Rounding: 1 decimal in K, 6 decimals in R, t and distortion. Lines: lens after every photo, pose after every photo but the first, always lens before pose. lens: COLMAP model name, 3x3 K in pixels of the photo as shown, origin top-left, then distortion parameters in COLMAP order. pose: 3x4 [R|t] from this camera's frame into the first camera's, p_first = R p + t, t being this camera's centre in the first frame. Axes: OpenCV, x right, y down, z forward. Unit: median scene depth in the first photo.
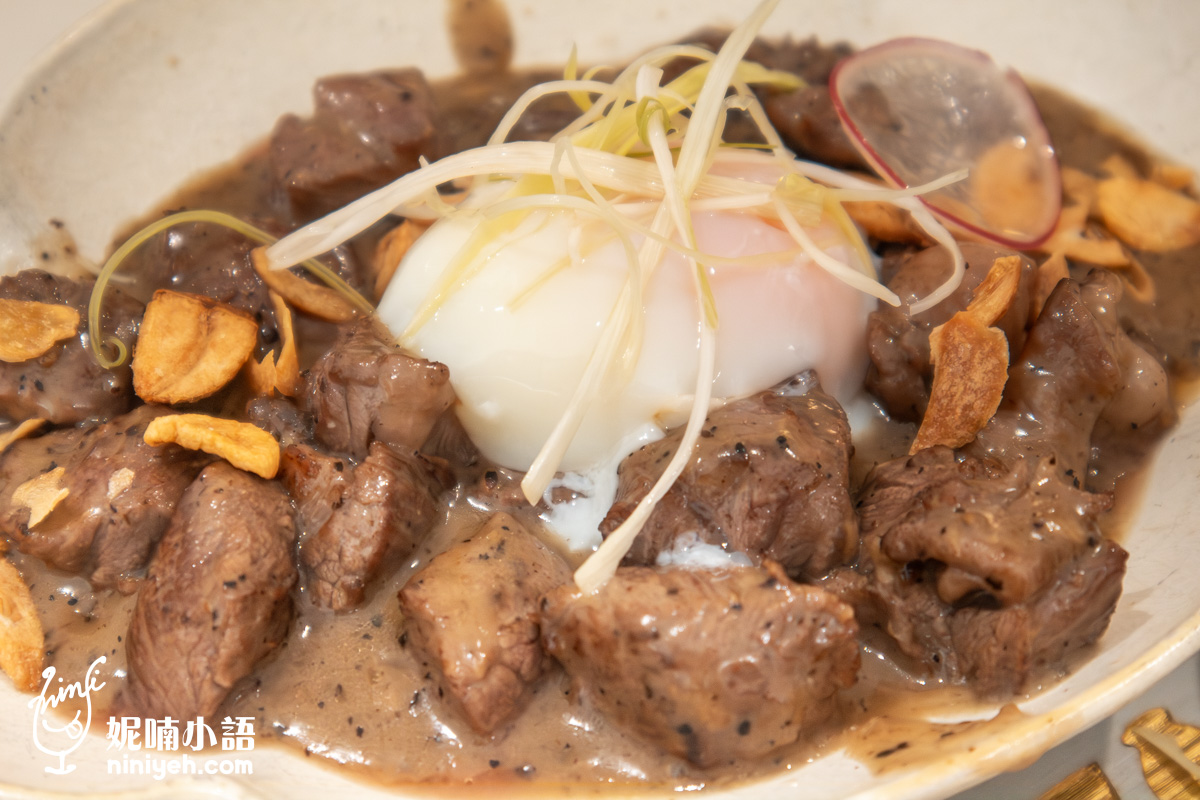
lens RADIAL K [[2340.9, 0, 602.9], [0, 2340.9, 399.6], [0, 0, 1]] dist [0.046239, 0.000000]
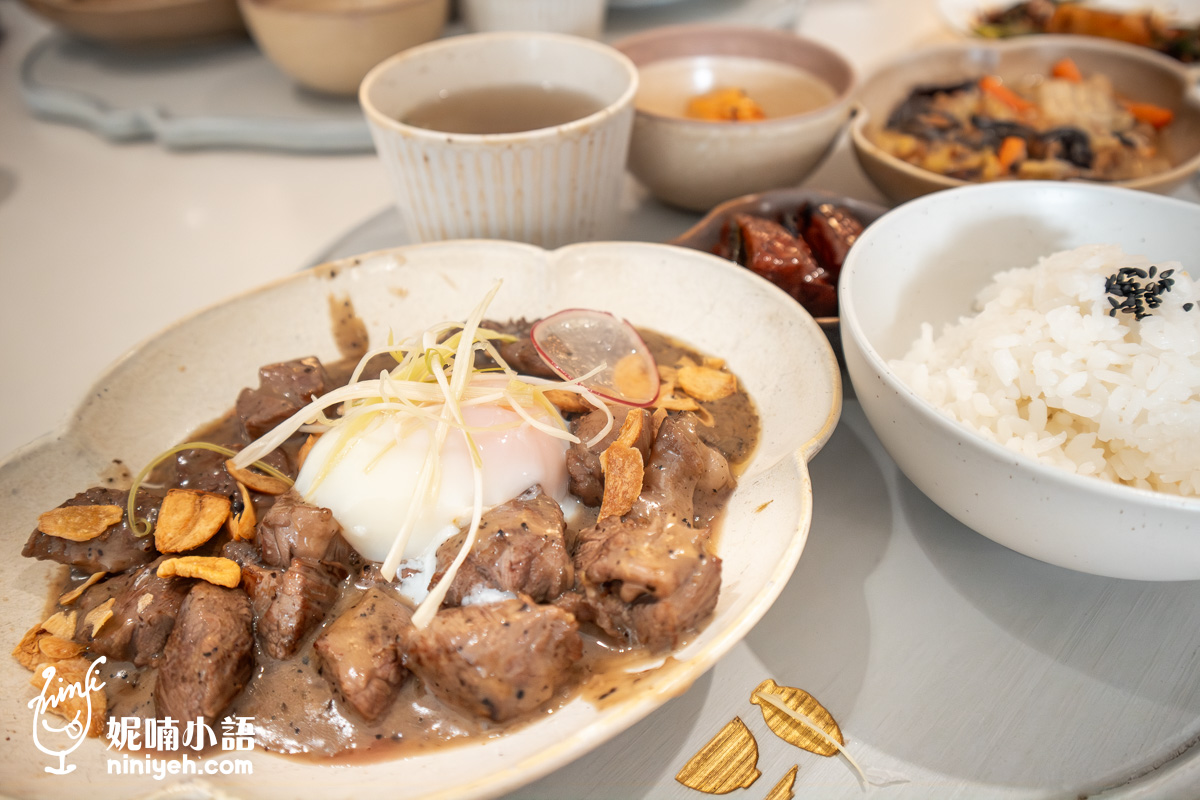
lens RADIAL K [[1018.4, 0, 597.6], [0, 1018.4, 403.5], [0, 0, 1]] dist [-0.042953, 0.025769]
pose [[0.984139, -0.124732, 0.126144, 0.044047], [0.138059, 0.985046, -0.103073, 0.013731], [-0.111401, 0.118853, 0.986643, 0.215200]]
